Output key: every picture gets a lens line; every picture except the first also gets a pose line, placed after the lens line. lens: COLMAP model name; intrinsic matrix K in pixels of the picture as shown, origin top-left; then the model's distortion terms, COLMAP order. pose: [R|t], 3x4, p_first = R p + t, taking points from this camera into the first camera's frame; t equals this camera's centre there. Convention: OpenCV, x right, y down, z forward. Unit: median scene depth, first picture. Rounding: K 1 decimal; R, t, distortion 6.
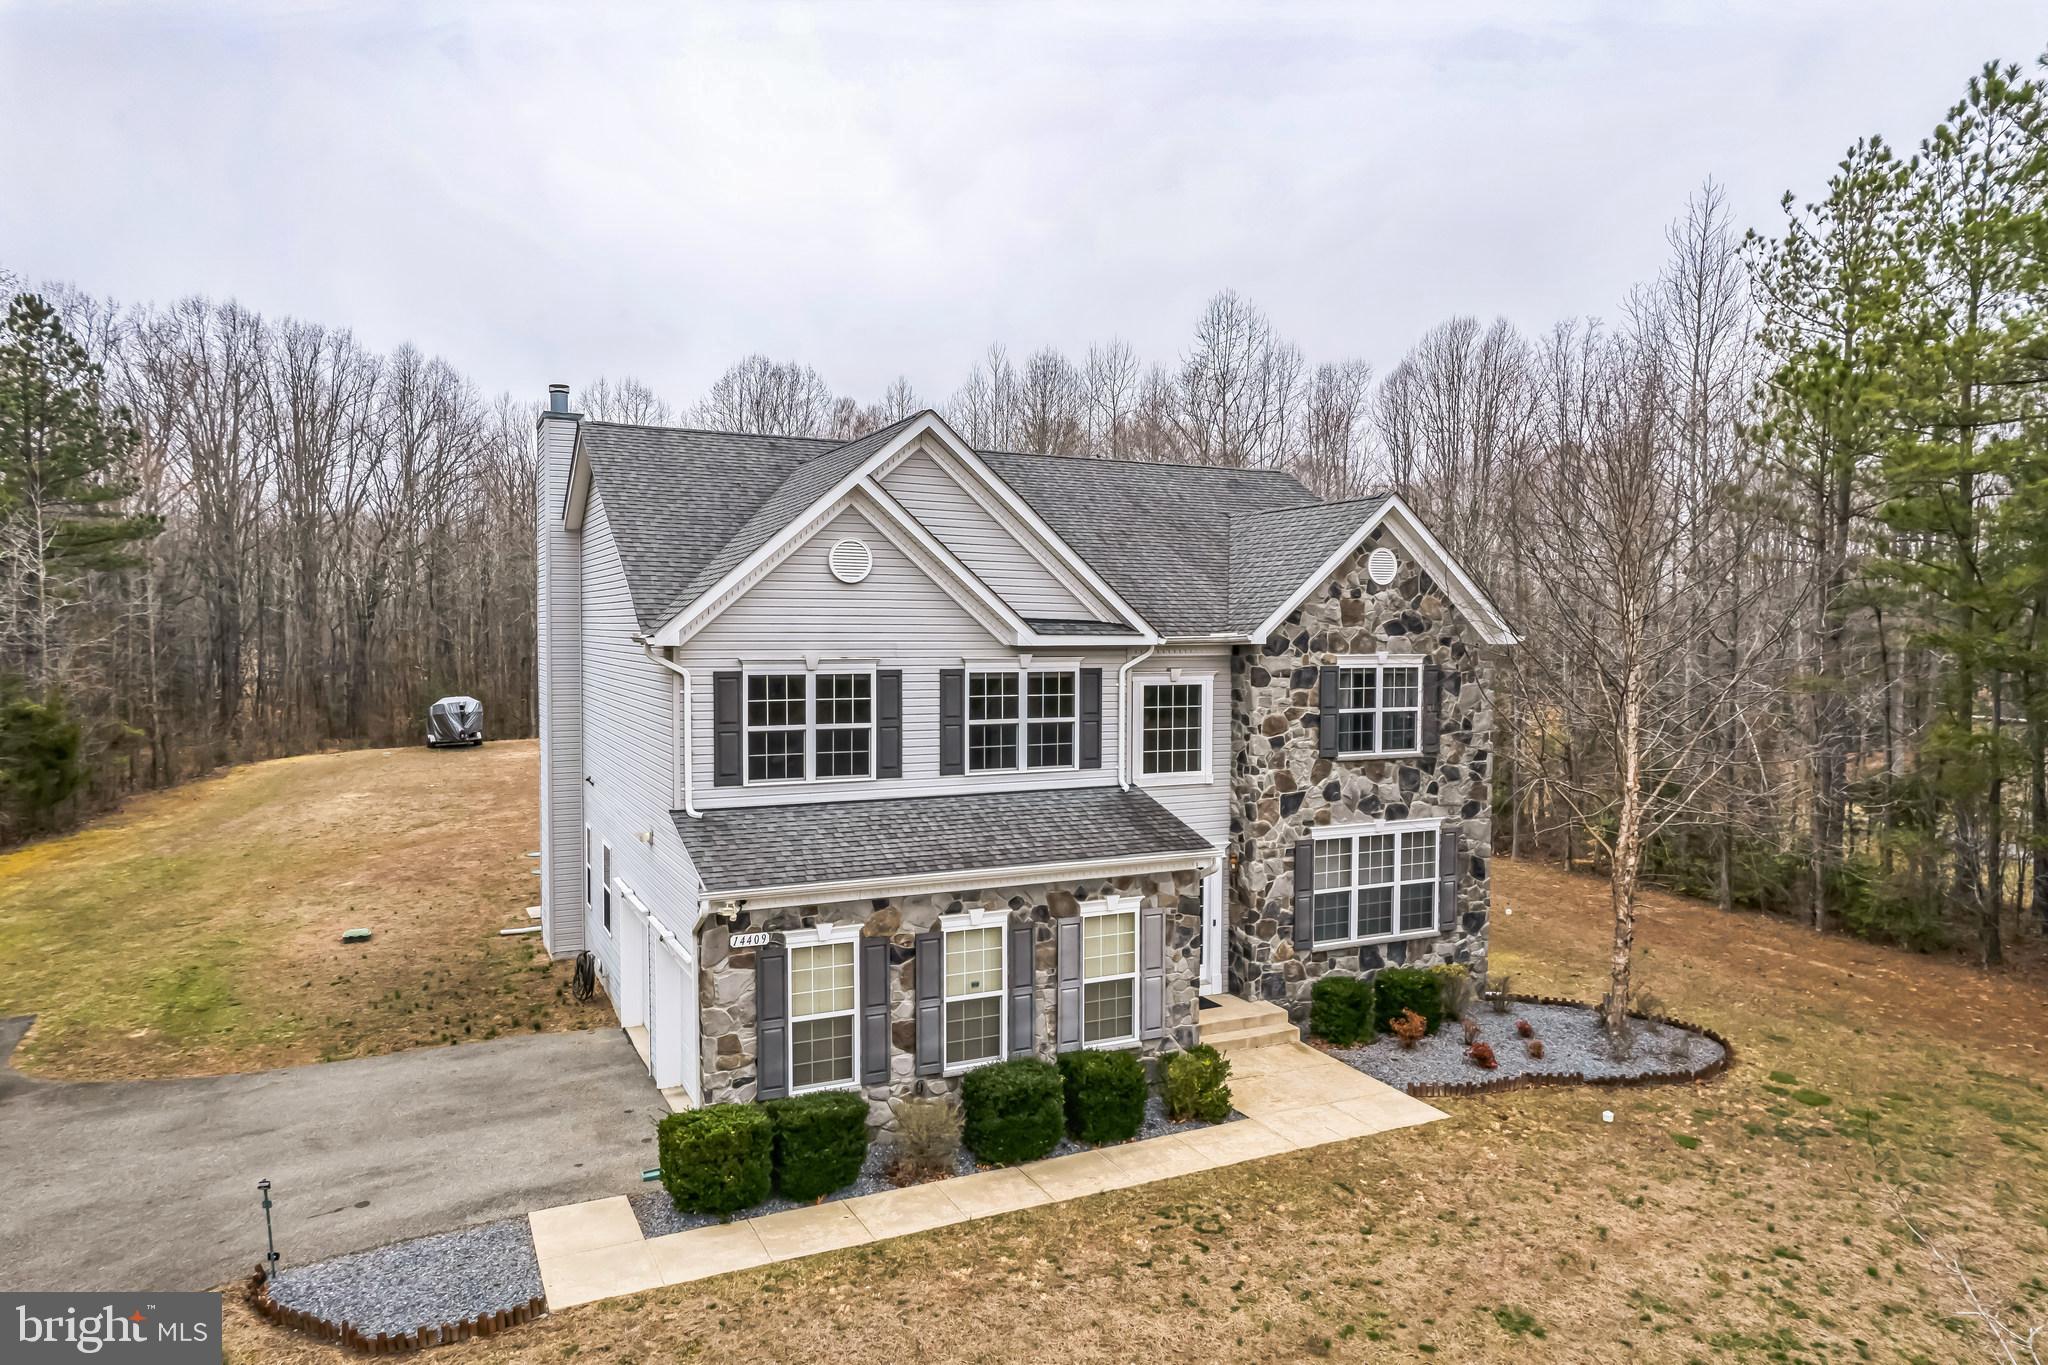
lens RADIAL K [[1312.6, 0, 1020.7], [0, 1312.6, 685.7], [0, 0, 1]] dist [-0.049018, 0.047789]
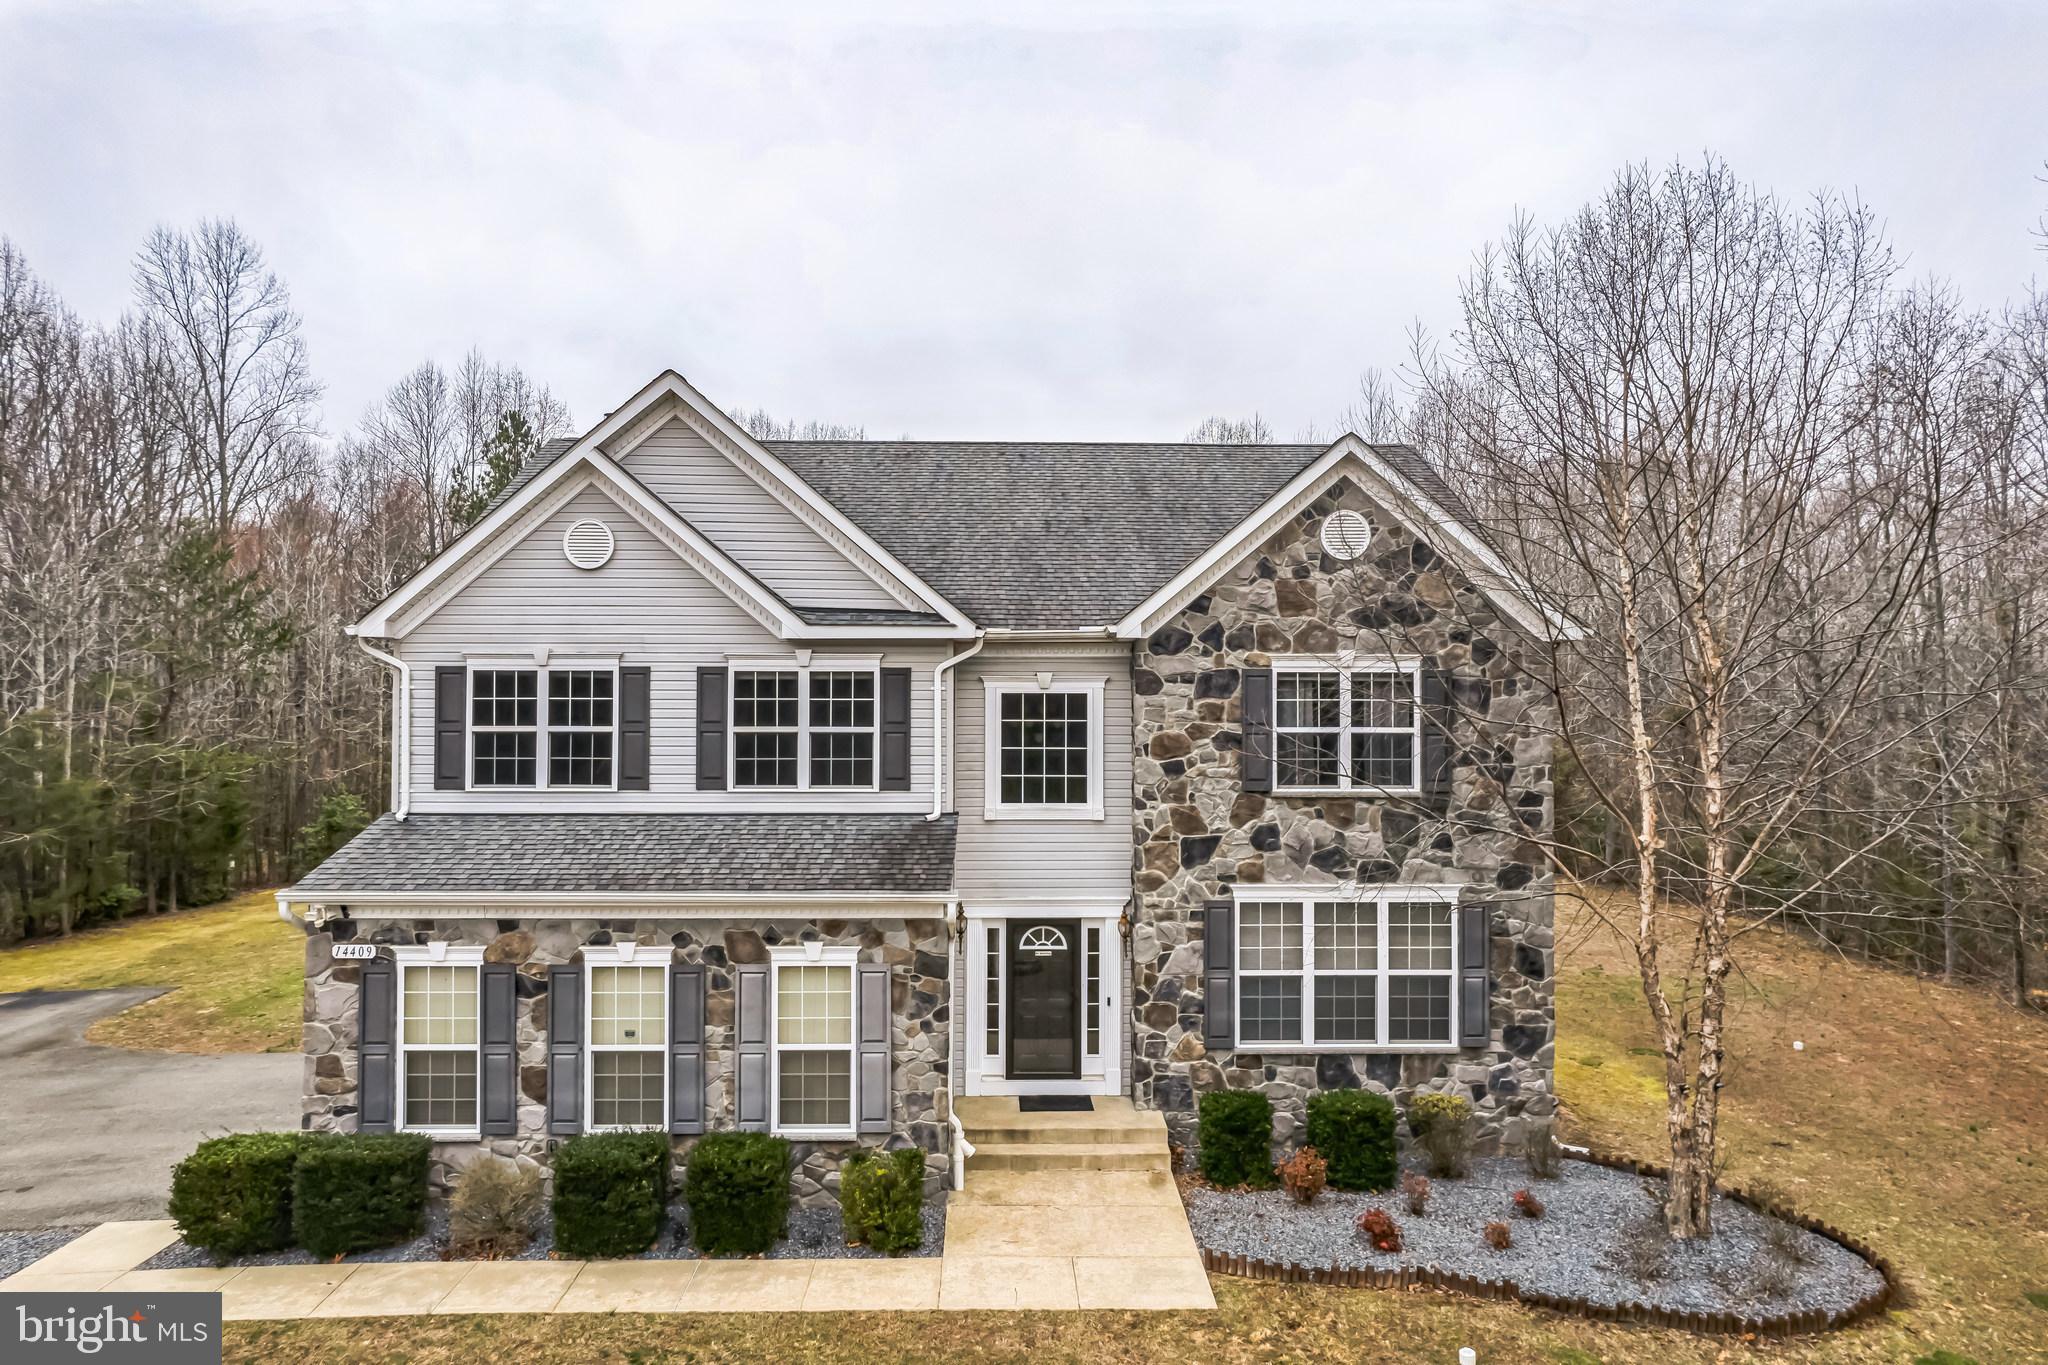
lens RADIAL K [[1312.6, 0, 1031.4], [0, 1312.6, 680.0], [0, 0, 1]] dist [-0.049018, 0.047789]
pose [[0.909444, -0.010908, -0.415684, 0.495509], [-0.016298, 0.997953, -0.061845, 0.045720], [0.415508, 0.063020, 0.907404, 0.306574]]
